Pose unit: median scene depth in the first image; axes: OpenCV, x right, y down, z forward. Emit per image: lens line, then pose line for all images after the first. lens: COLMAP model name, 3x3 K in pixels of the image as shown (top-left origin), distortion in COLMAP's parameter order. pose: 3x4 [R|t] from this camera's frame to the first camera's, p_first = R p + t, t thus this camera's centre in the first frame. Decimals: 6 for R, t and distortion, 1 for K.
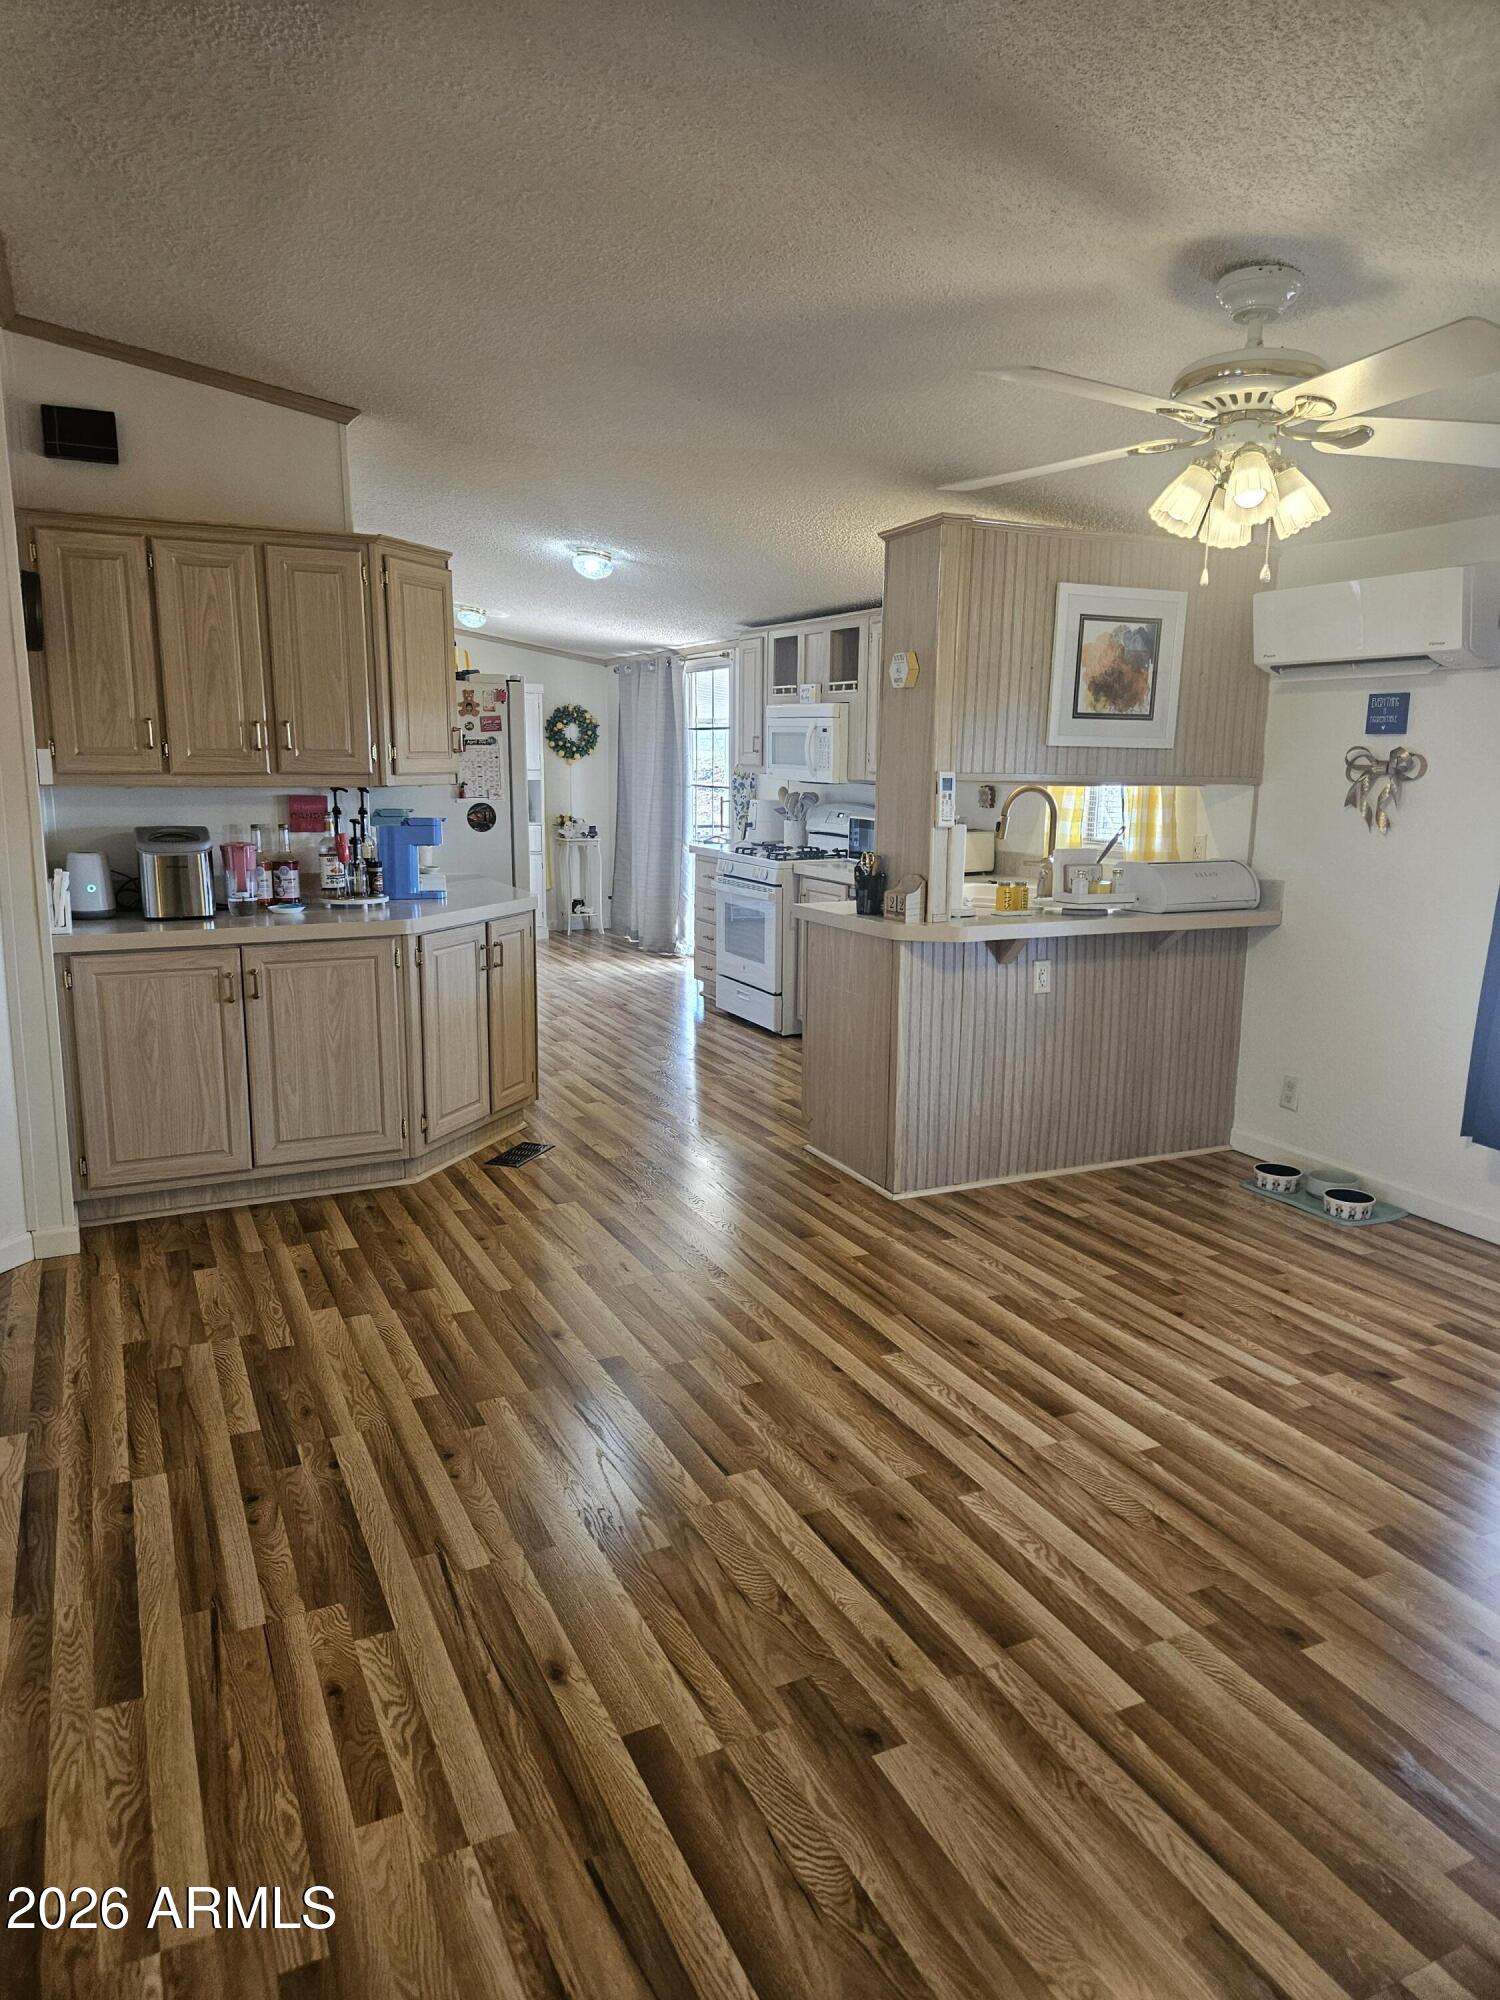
lens RADIAL K [[1344.7, 0, 742.2], [0, 1344.7, 989.5], [0, 0, 1]] dist [0.046910, -0.025259]
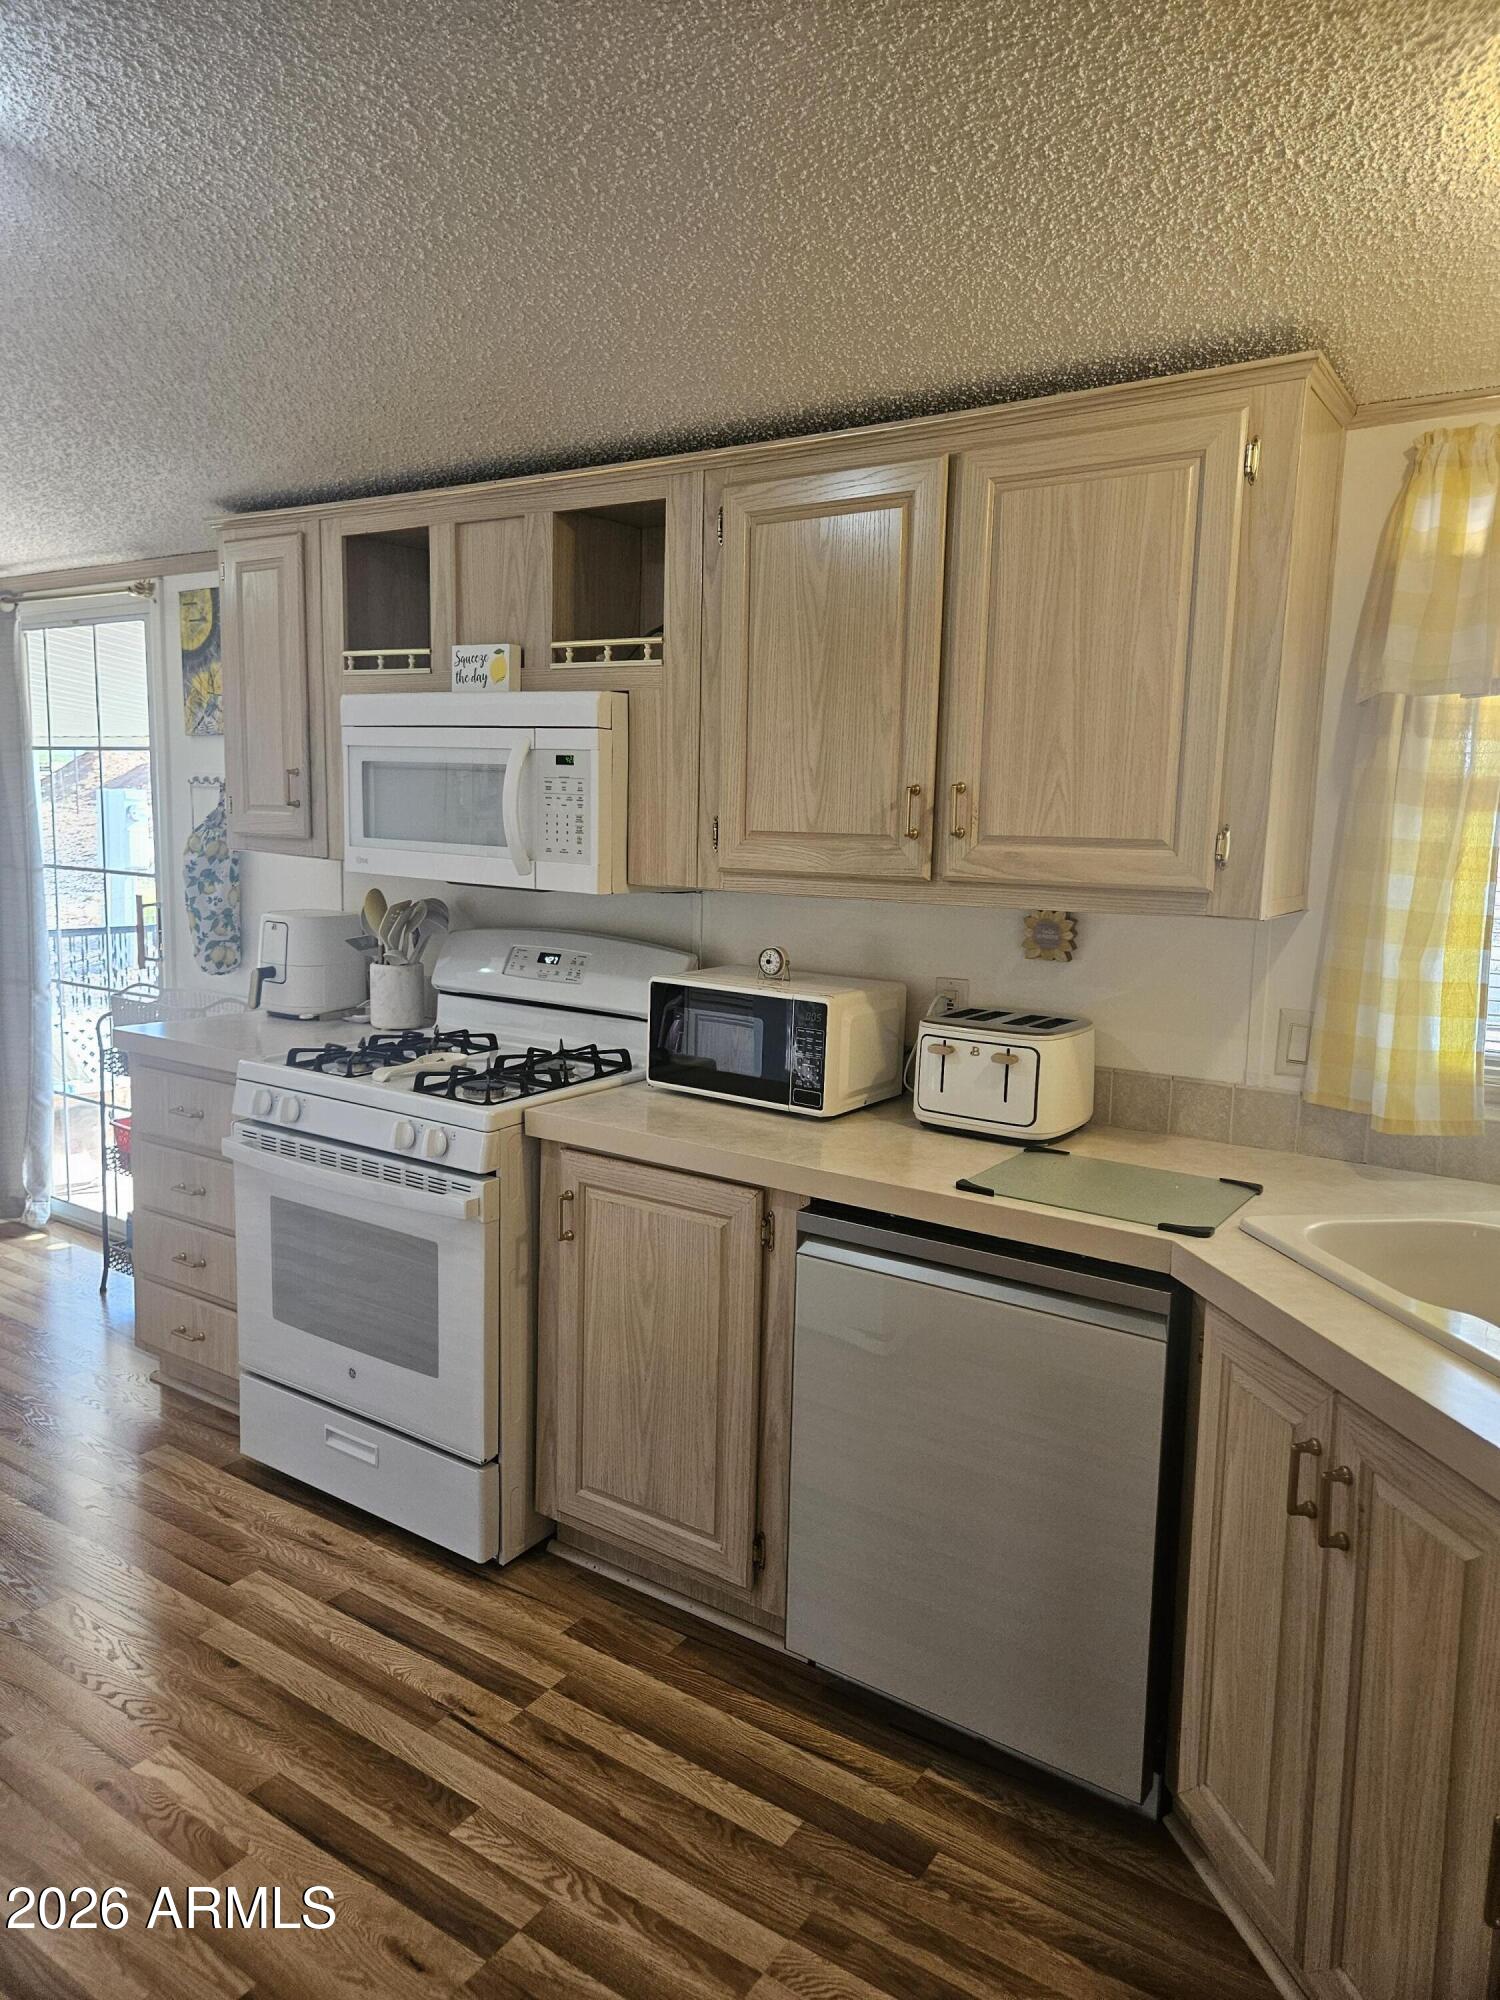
lens RADIAL K [[1344.7, 0, 743.1], [0, 1344.7, 996.4], [0, 0, 1]] dist [0.046910, -0.025259]
pose [[0.865290, -0.055285, 0.498213, -0.133101], [0.068261, 0.997637, -0.007850, -0.168570], [-0.496602, 0.040801, 0.867019, 0.916072]]
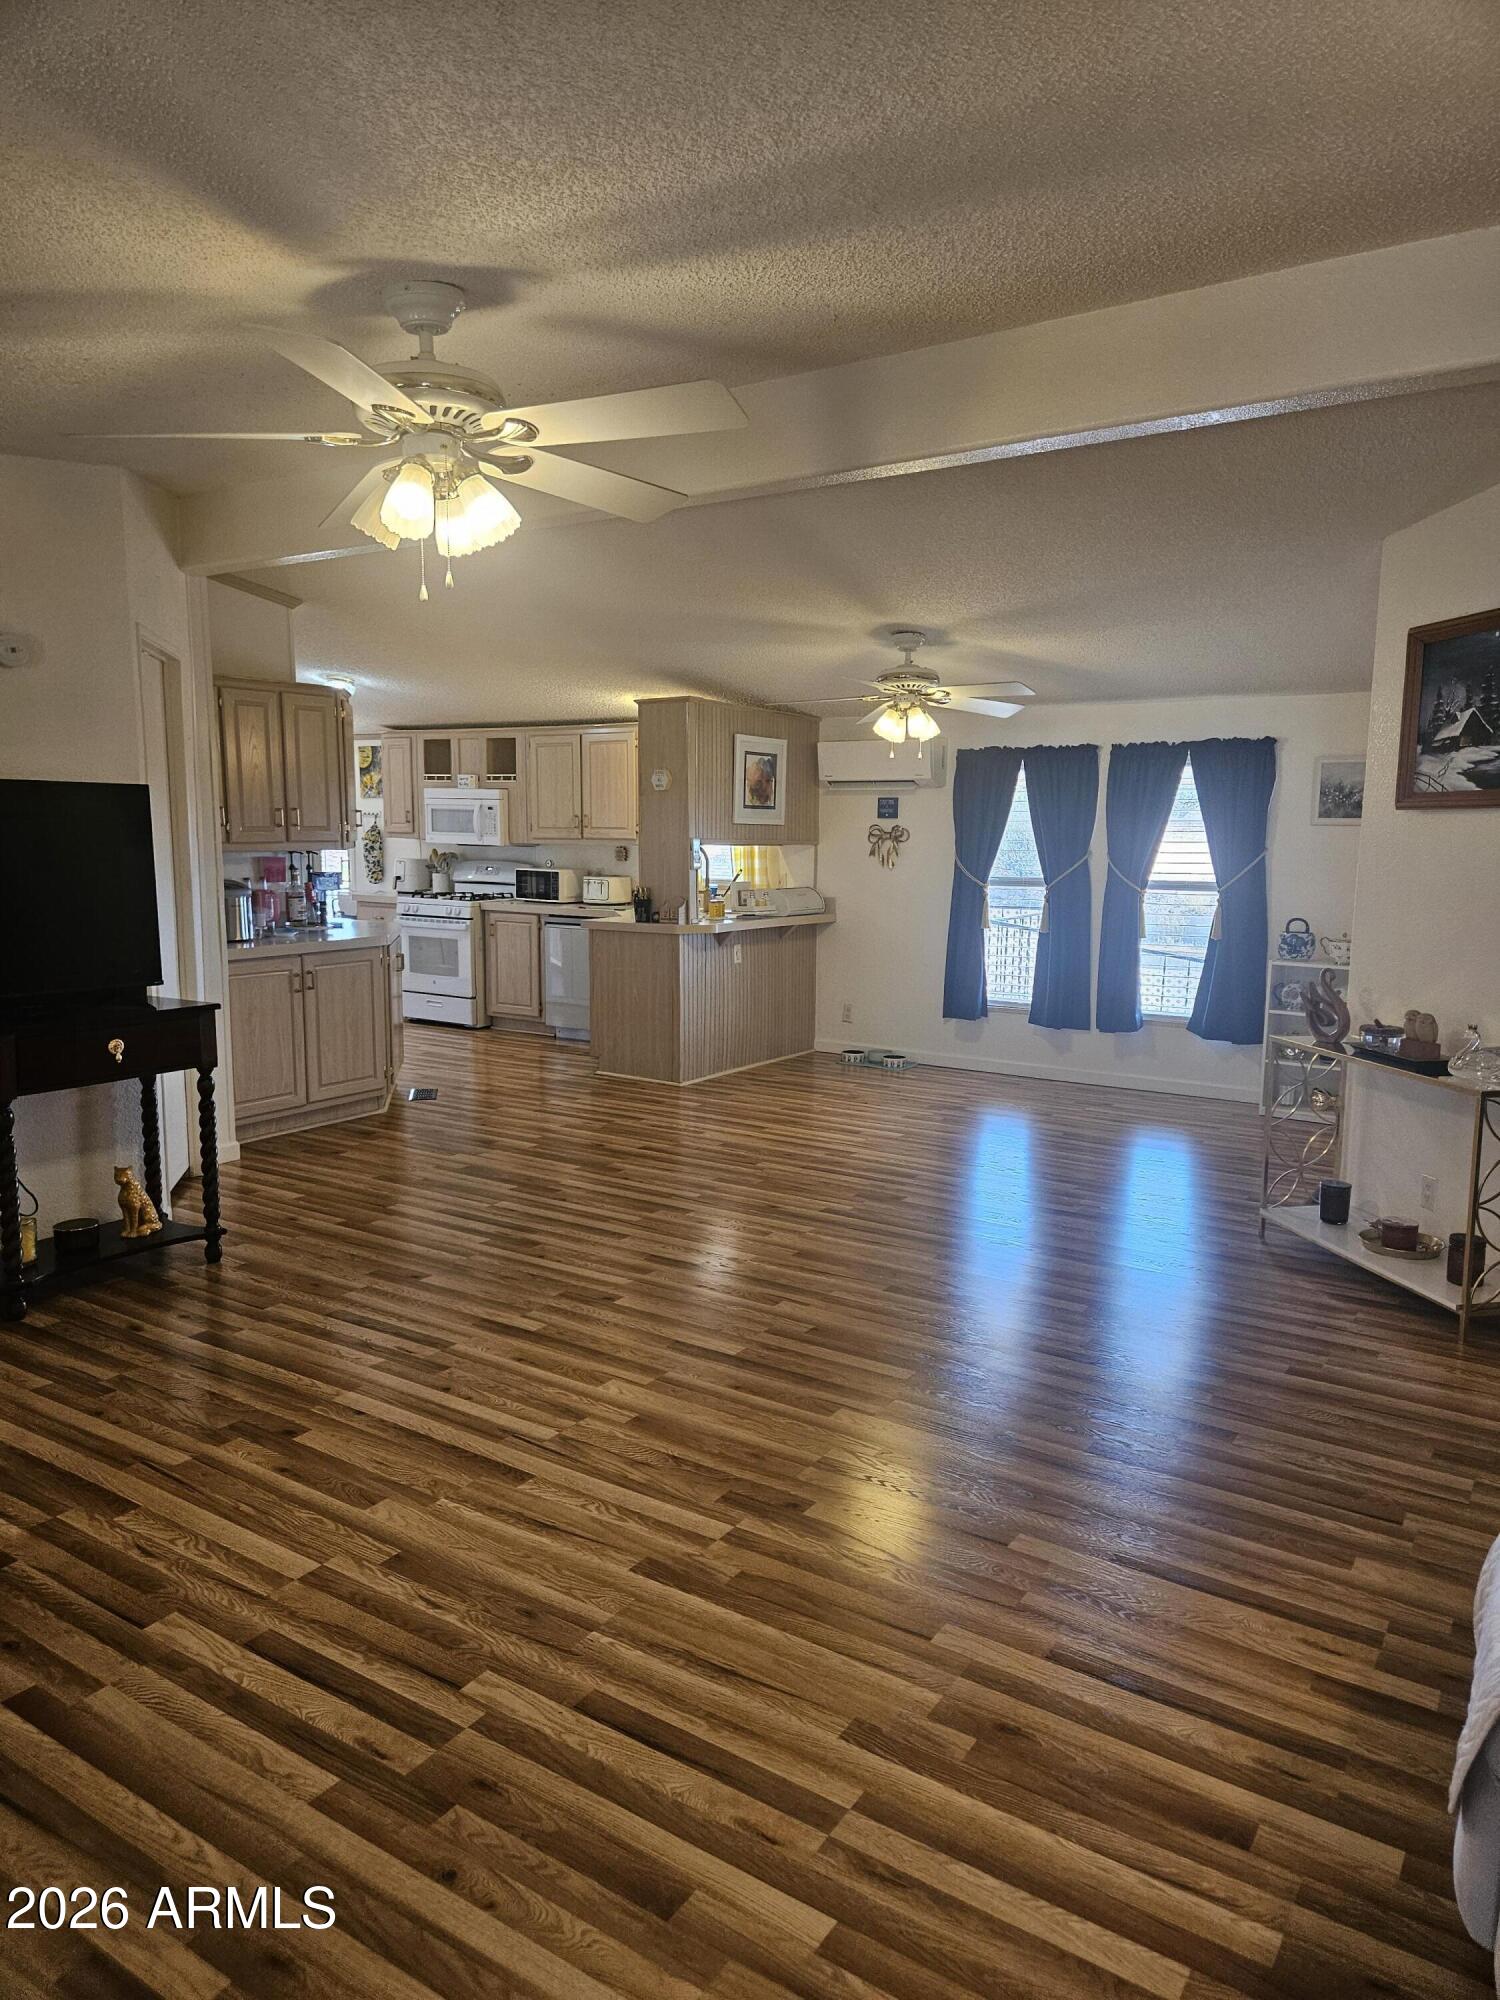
lens RADIAL K [[1344.7, 0, 747.2], [0, 1344.7, 1005.2], [0, 0, 1]] dist [0.046910, -0.025259]
pose [[0.860761, -0.069137, 0.504293, -0.622137], [0.086220, 0.996220, -0.010589, 0.073112], [-0.501654, 0.052595, 0.863468, -0.492549]]
